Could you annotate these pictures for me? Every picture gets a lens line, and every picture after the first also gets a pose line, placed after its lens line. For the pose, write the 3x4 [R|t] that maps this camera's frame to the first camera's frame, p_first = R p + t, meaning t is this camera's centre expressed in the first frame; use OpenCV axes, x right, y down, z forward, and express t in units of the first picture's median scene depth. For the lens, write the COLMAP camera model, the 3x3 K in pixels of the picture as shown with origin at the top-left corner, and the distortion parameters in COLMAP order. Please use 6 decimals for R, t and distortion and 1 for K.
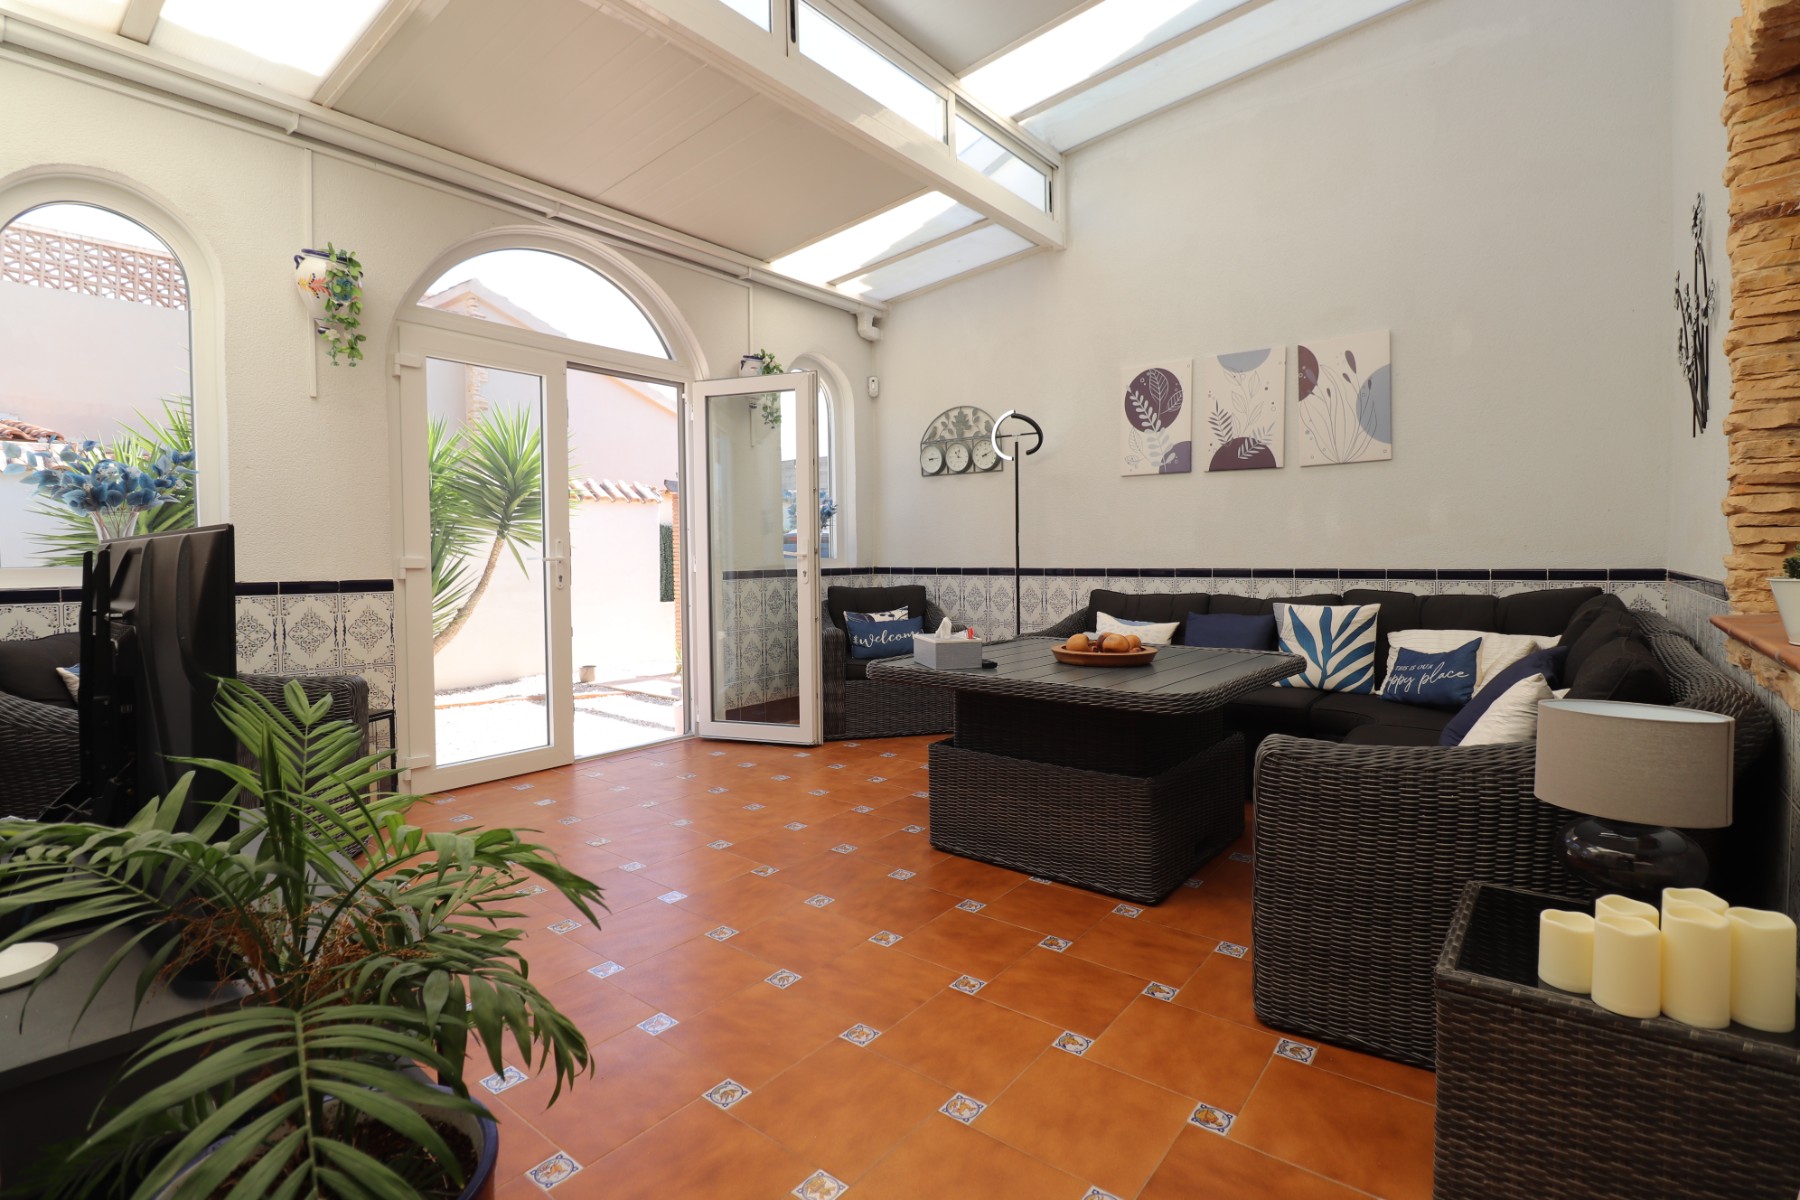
lens RADIAL K [[837.3, 0, 905.2], [0, 837.3, 585.4], [0, 0, 1]] dist [0.000675, -0.013338]
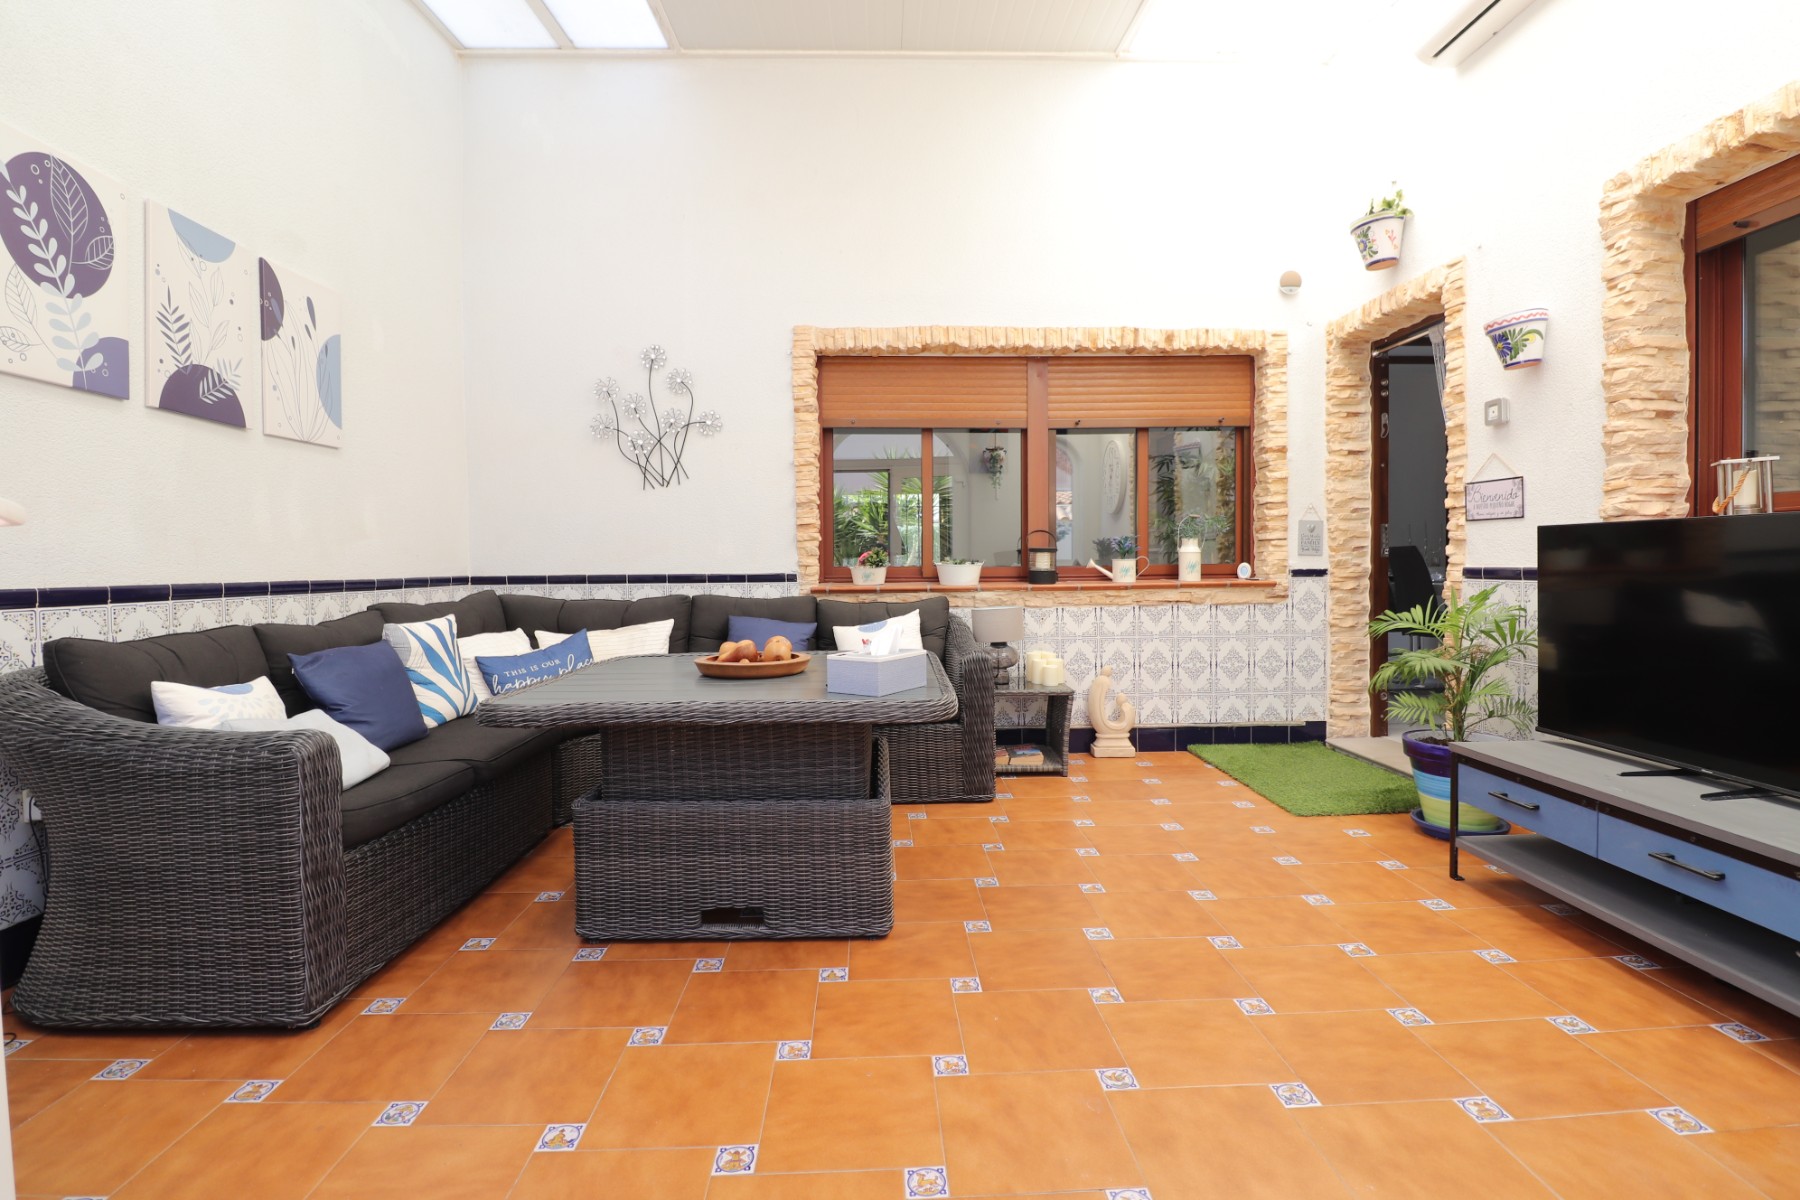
lens RADIAL K [[837.3, 0, 905.2], [0, 837.3, 585.4], [0, 0, 1]] dist [0.000675, -0.013338]
pose [[-0.650946, -0.003970, 0.759114, -0.397555], [0.041714, 0.998288, 0.040991, -0.023257], [-0.757977, 0.058349, -0.649666, 1.057615]]
